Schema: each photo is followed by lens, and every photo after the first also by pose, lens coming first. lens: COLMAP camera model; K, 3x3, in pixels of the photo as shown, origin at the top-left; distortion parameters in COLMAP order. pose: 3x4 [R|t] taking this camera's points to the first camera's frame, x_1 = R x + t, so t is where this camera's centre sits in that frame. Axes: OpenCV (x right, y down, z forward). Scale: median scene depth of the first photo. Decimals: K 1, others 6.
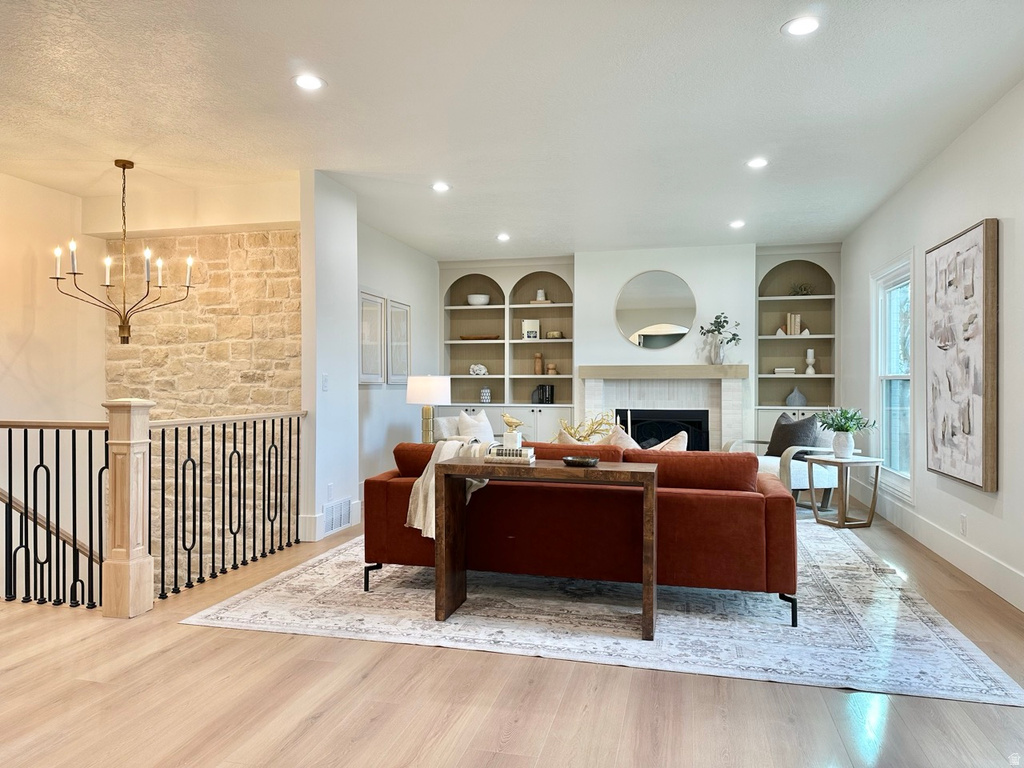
lens RADIAL K [[712.5, 0, 508.2], [0, 712.5, 381.7], [0, 0, 1]] dist [0.050049, -0.071910]
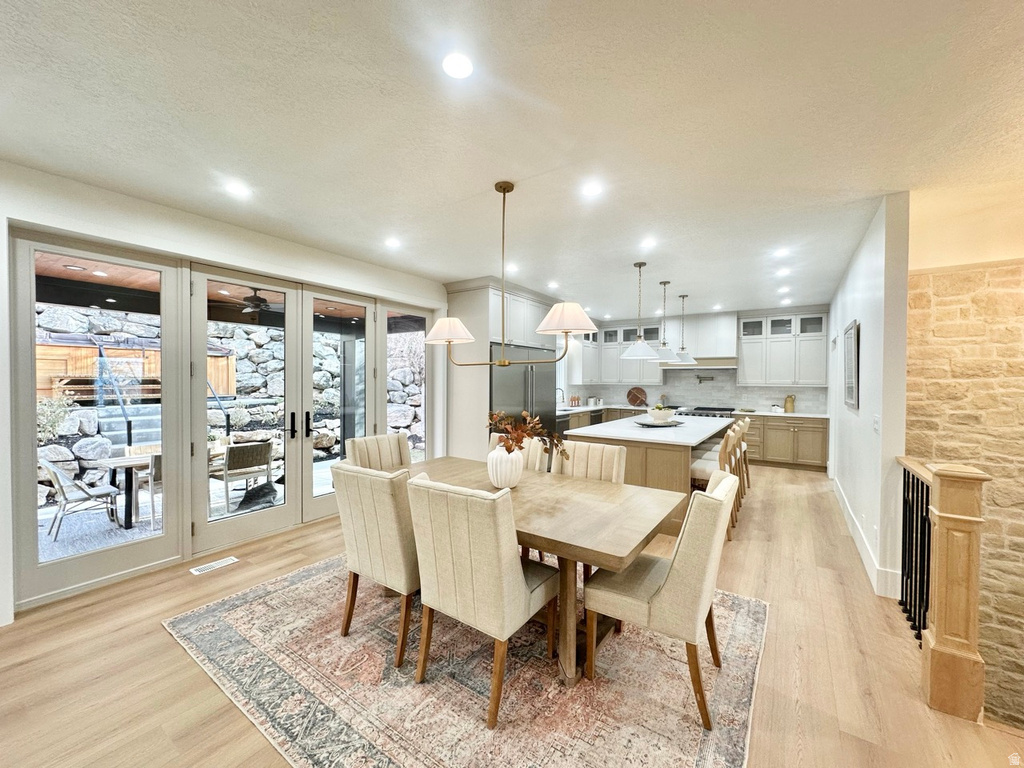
lens RADIAL K [[410.4, 0, 510.9], [0, 410.4, 385.4], [0, 0, 1]] dist [-0.002377, 0.000082]
pose [[0.936859, 0.009153, -0.349587, -0.880067], [-0.004586, 0.999893, 0.013888, -0.047235], [0.349677, -0.011408, 0.936801, 0.248019]]
